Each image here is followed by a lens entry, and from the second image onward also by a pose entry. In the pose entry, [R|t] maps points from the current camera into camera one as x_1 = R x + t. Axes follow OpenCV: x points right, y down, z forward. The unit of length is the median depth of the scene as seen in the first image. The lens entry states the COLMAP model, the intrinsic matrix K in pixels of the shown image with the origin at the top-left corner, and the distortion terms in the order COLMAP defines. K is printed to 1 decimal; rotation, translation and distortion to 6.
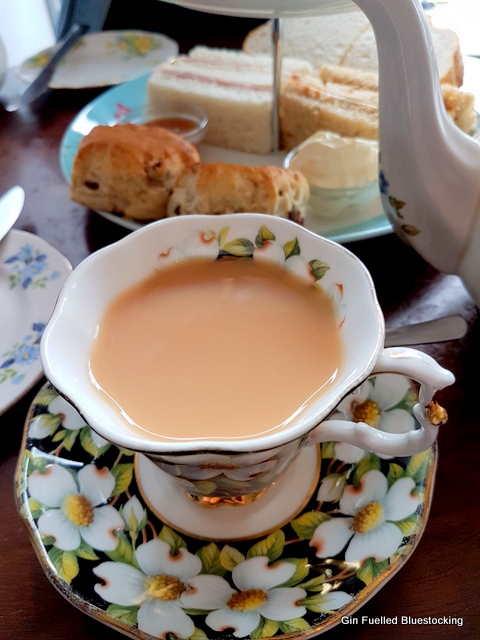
lens RADIAL K [[474.6, 0, 239.5], [0, 474.6, 319.9], [0, 0, 1]] dist [0.007964, -0.047935]
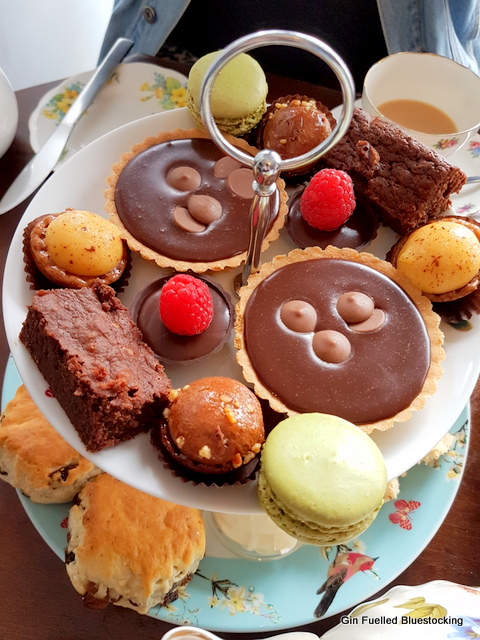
lens RADIAL K [[474.6, 0, 237.4], [0, 474.6, 319.7], [0, 0, 1]] dist [0.007964, -0.047935]
pose [[0.959989, 0.275749, -0.048829, 0.144444], [-0.259919, 0.942265, 0.211138, -1.045532], [0.104231, -0.189998, 0.976236, 0.164676]]
